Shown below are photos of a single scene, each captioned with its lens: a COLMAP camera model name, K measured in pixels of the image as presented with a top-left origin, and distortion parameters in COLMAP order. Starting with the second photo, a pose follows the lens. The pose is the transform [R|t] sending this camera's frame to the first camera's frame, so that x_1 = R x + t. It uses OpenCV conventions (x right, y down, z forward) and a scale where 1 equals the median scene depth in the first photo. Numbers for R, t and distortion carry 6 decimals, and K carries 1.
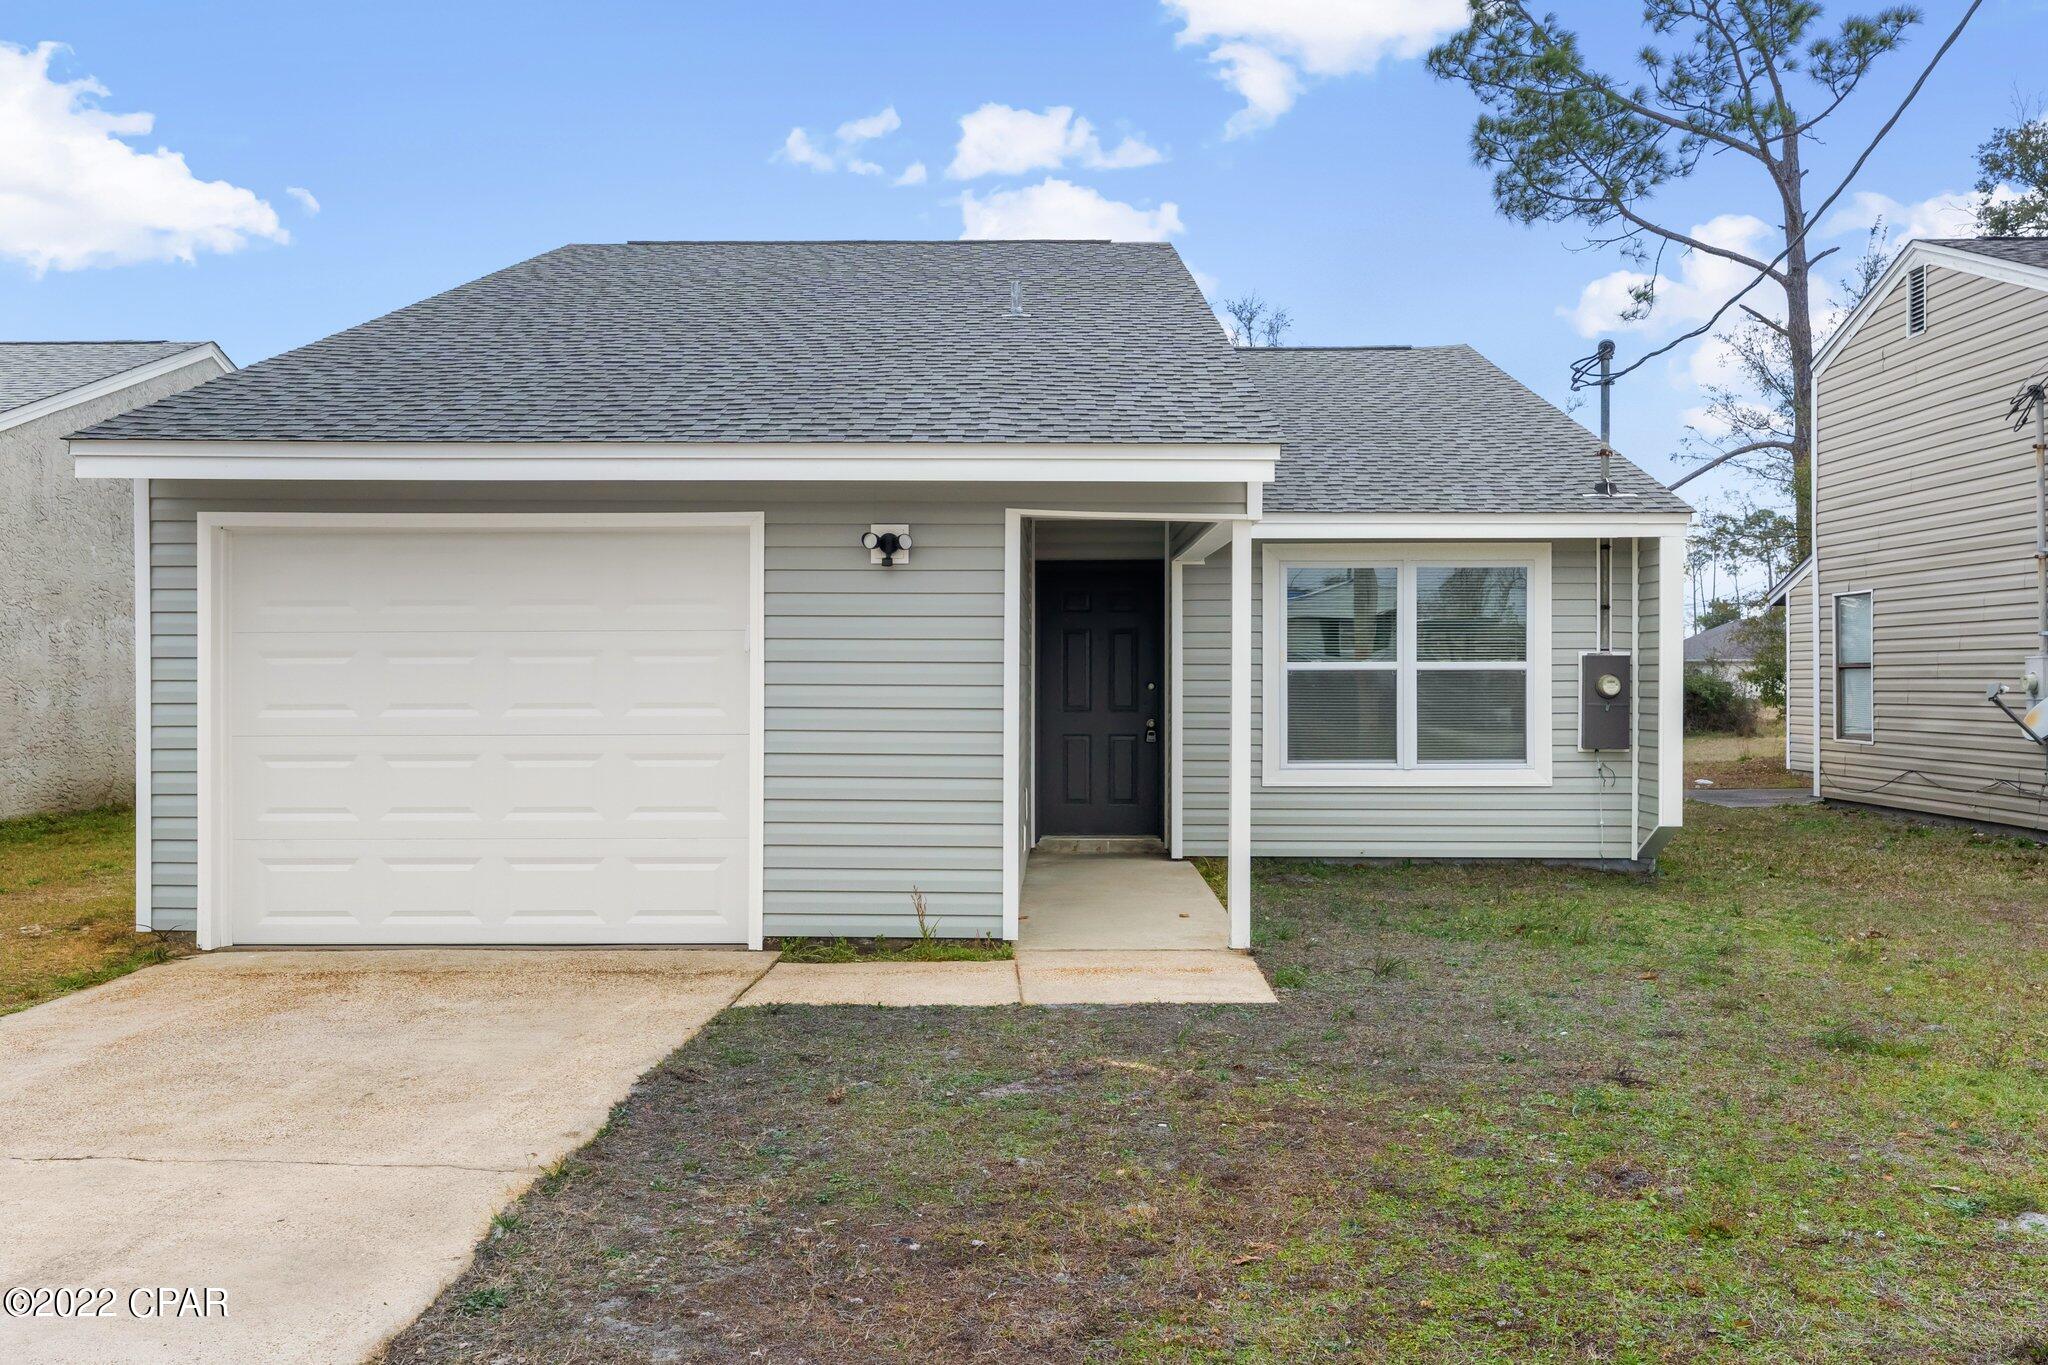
lens RADIAL K [[1867.0, 0, 1010.2], [0, 1867.0, 683.5], [0, 0, 1]] dist [0.001756, 0.000000]
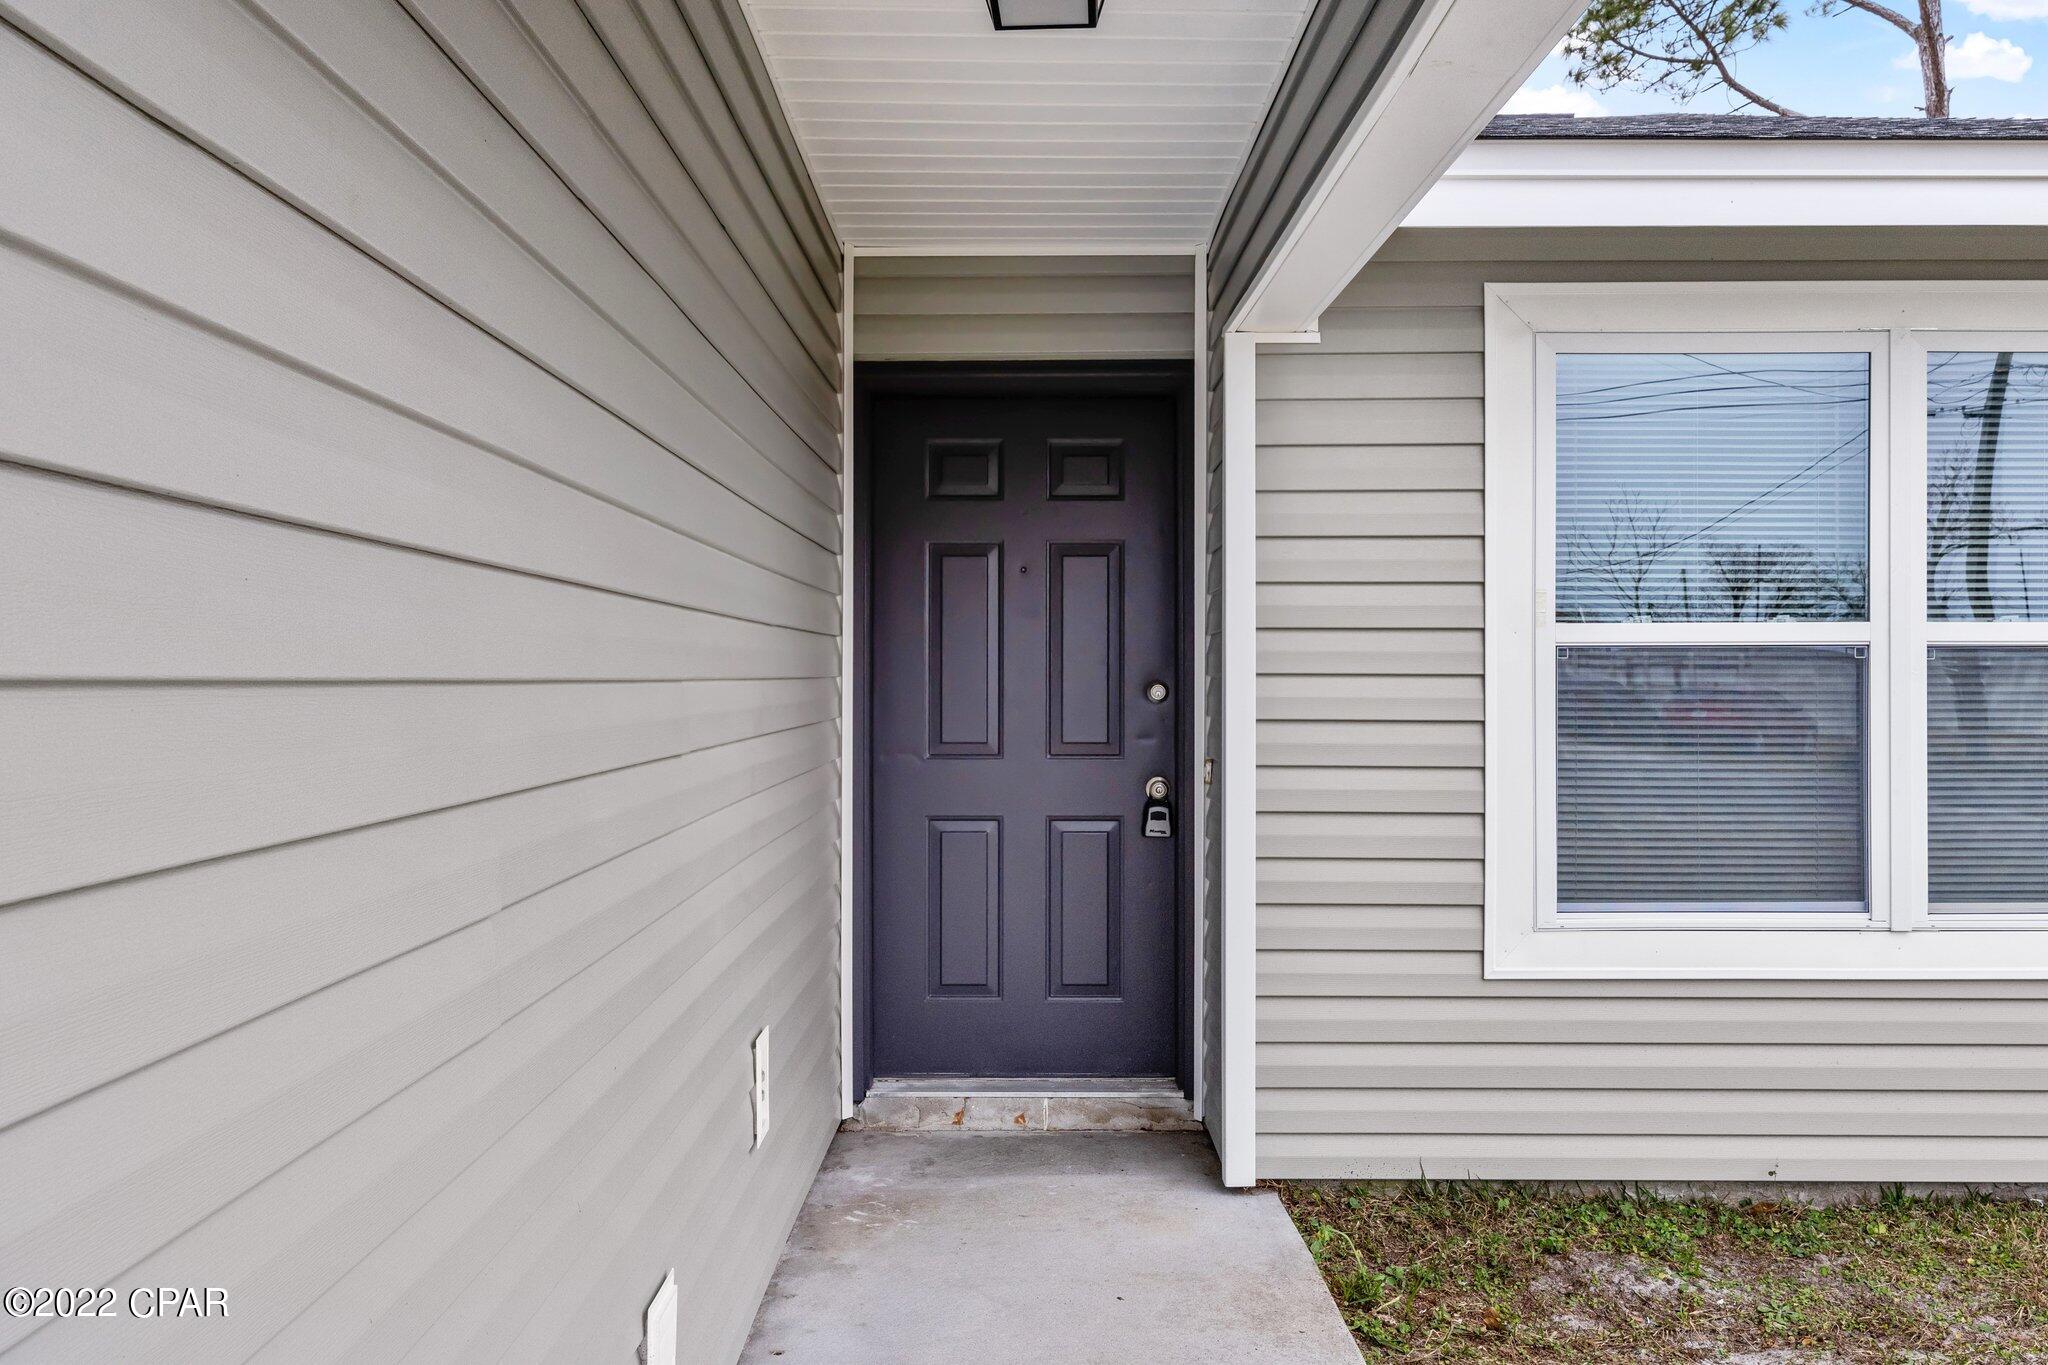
lens RADIAL K [[1782.3, 0, 1024.1], [0, 1782.3, 675.8], [0, 0, 1]] dist [0.041995, 0.002711]
pose [[0.999571, 0.000695, 0.029297, 0.039234], [-0.000484, 0.999974, -0.007204, 0.000883], [-0.029301, 0.007186, 0.999545, 0.668988]]
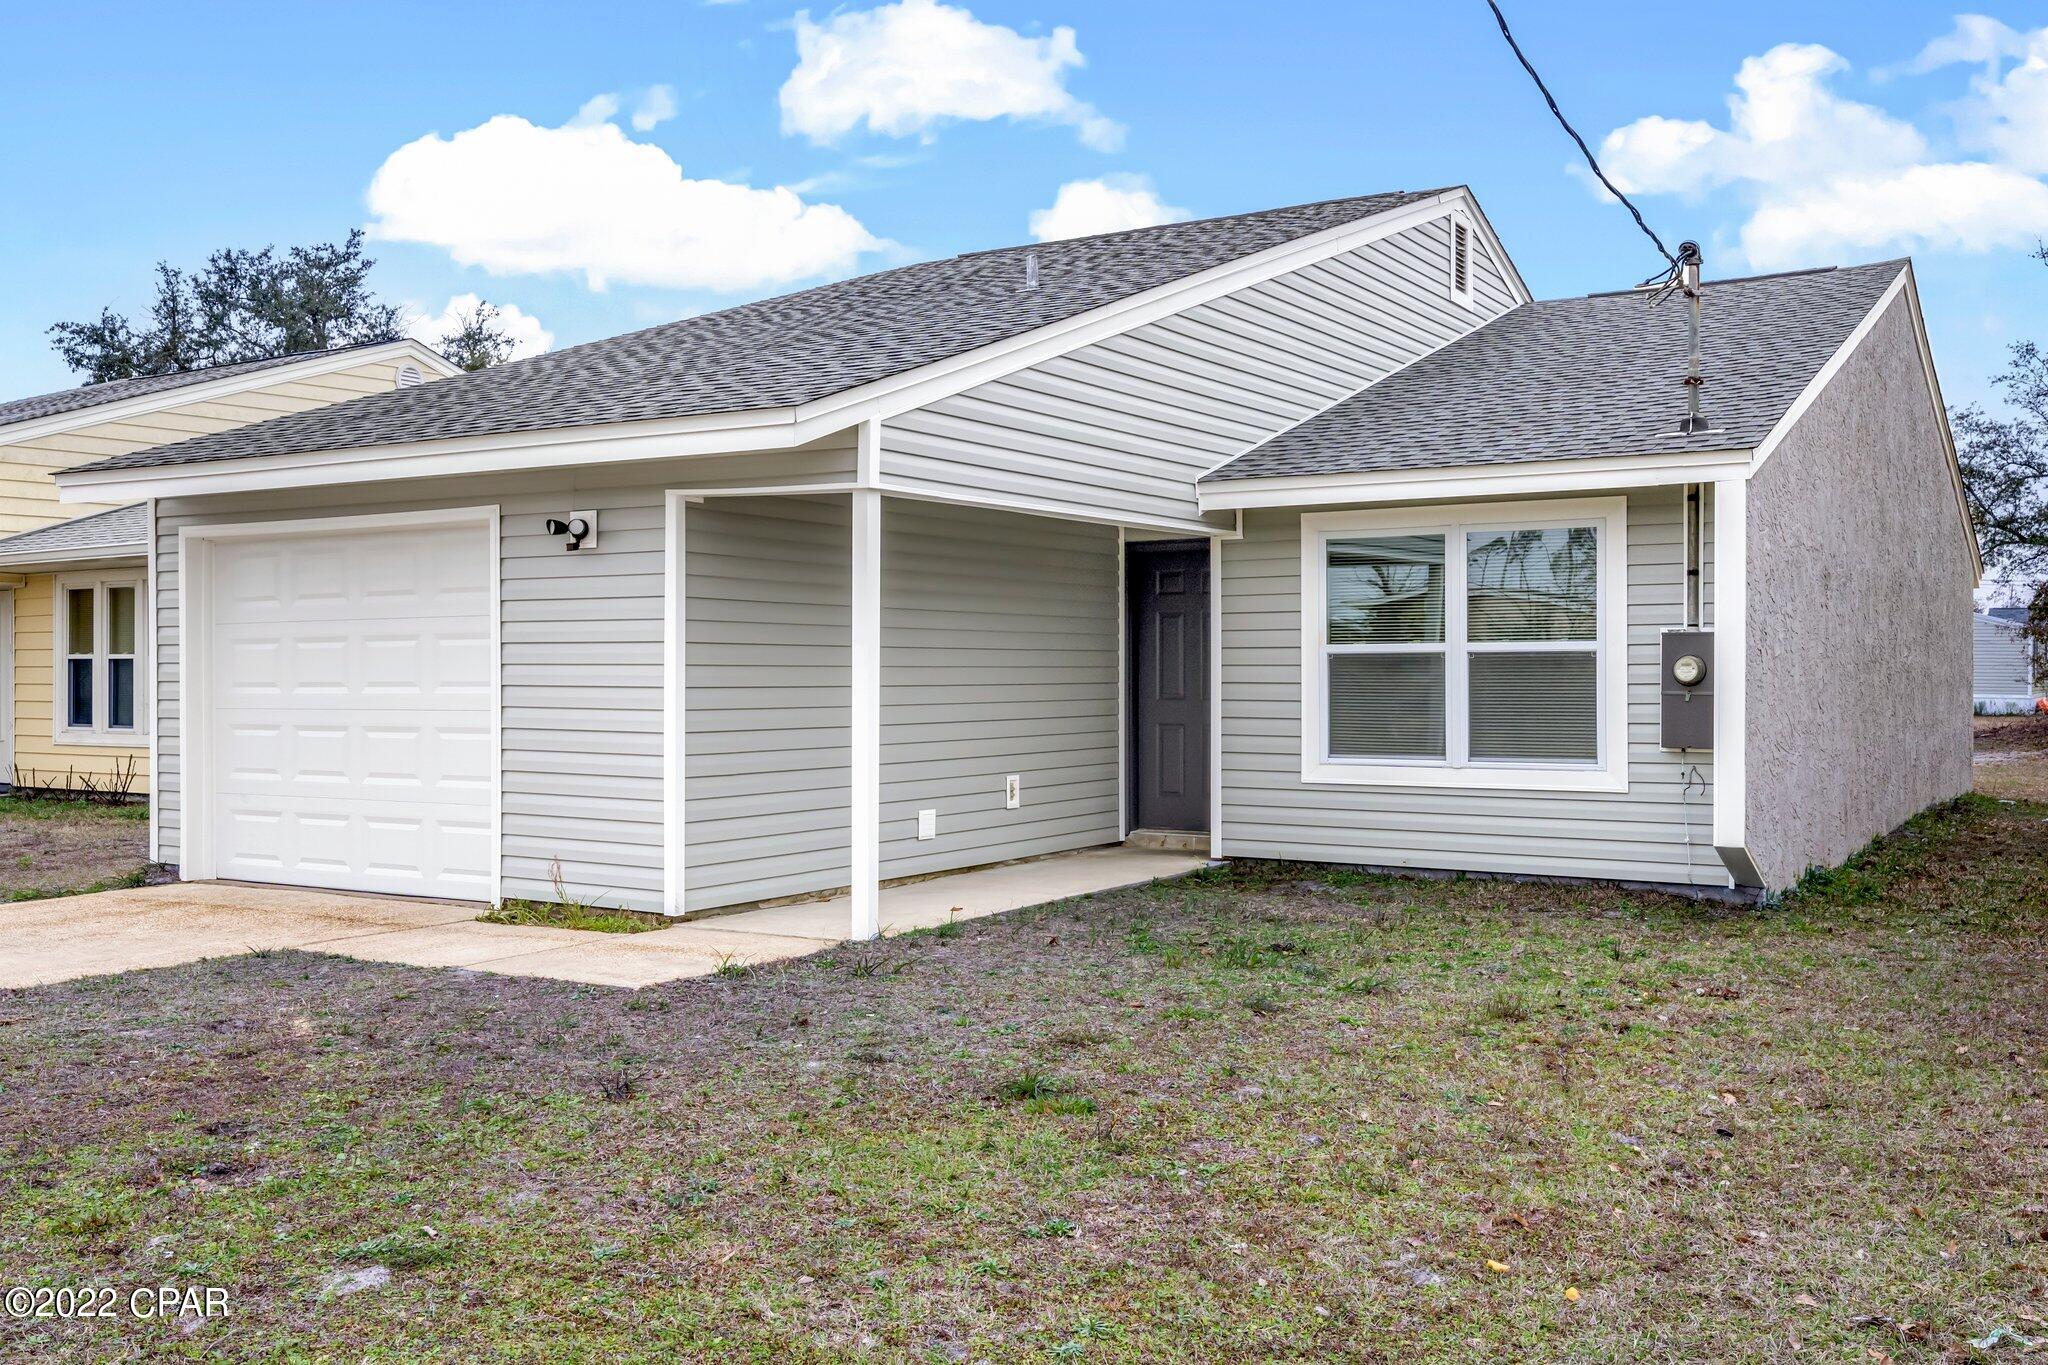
lens RADIAL K [[1867.0, 0, 1018.4], [0, 1867.0, 679.2], [0, 0, 1]] dist [0.001756, 0.000000]
pose [[0.856680, 0.000268, -0.515847, 0.483942], [-0.002392, 0.999991, -0.003454, 0.008675], [0.515842, 0.004193, 0.856674, 0.158530]]
